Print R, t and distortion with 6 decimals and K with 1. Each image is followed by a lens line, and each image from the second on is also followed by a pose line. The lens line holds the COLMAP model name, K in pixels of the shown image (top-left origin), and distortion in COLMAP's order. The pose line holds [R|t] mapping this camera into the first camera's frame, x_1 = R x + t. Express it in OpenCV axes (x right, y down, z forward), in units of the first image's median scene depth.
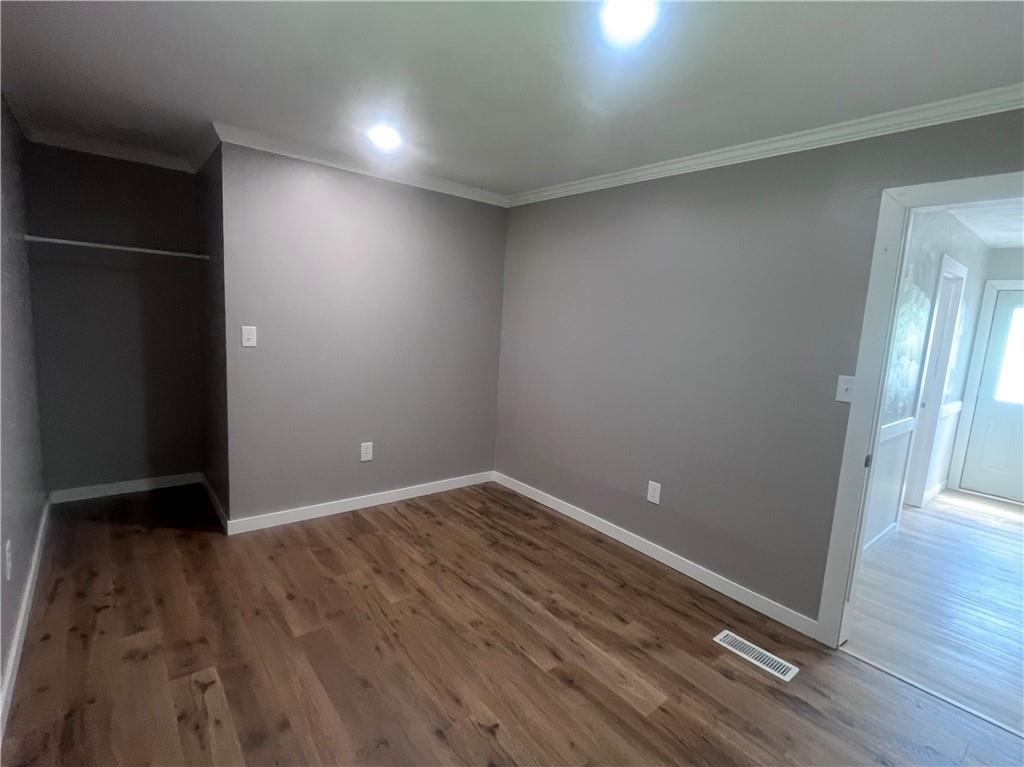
lens RADIAL K [[492.1, 0, 512.0], [0, 492.1, 383.5], [0, 0, 1]] dist [0.005339, 0.000470]
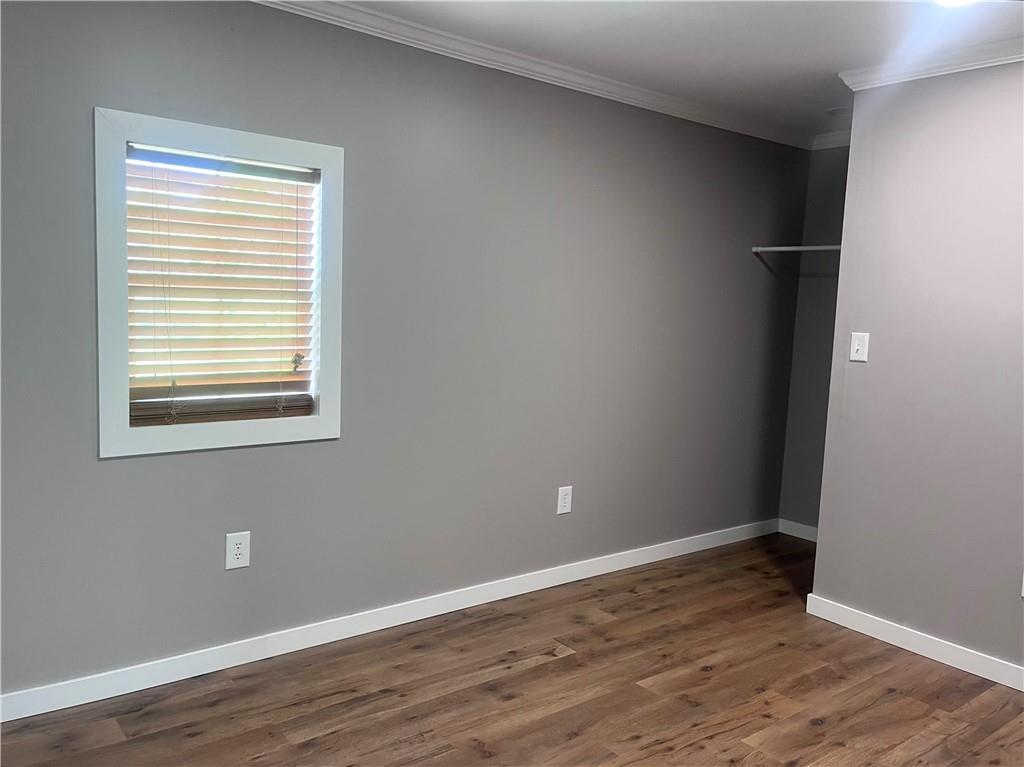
lens RADIAL K [[831.3, 0, 512.0], [0, 831.3, 383.5], [0, 0, 1]] dist [0.054335, -0.011124]
pose [[-0.023654, 0.036551, -0.999052, 0.834598], [-0.180854, 0.982687, 0.040234, -0.000803], [0.983225, 0.181634, -0.016634, 0.635591]]
